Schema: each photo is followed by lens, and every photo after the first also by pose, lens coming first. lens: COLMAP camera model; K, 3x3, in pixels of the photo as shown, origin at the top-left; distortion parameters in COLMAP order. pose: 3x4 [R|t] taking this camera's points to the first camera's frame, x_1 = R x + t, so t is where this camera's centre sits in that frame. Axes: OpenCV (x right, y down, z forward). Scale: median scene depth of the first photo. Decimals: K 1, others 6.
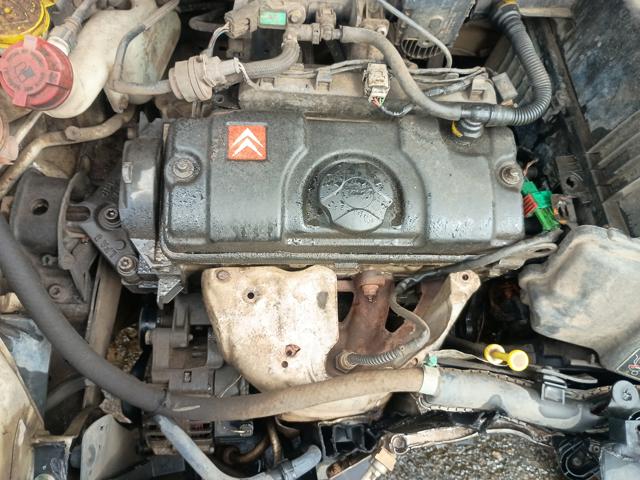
lens RADIAL K [[526.6, 0, 318.1], [0, 526.6, 239.1], [0, 0, 1]] dist [0.003231, 0.051353]
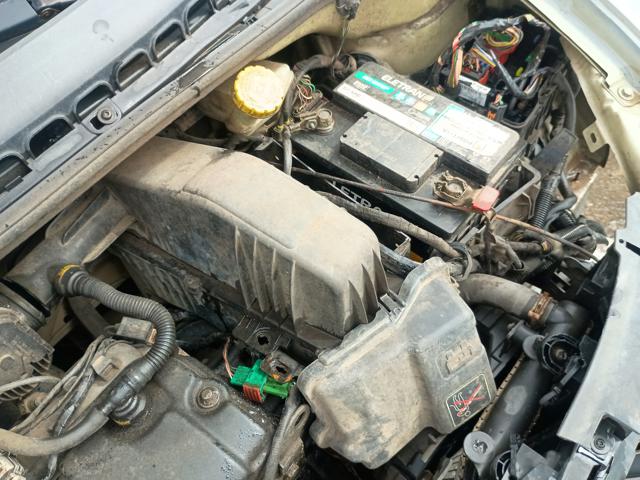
lens RADIAL K [[526.6, 0, 318.1], [0, 526.6, 239.1], [0, 0, 1]] dist [0.003231, 0.051353]
pose [[0.603307, -0.735609, 0.308057, 0.393367], [0.787560, 0.610361, -0.084899, -0.062690], [-0.125573, 0.293834, 0.947572, 0.073523]]
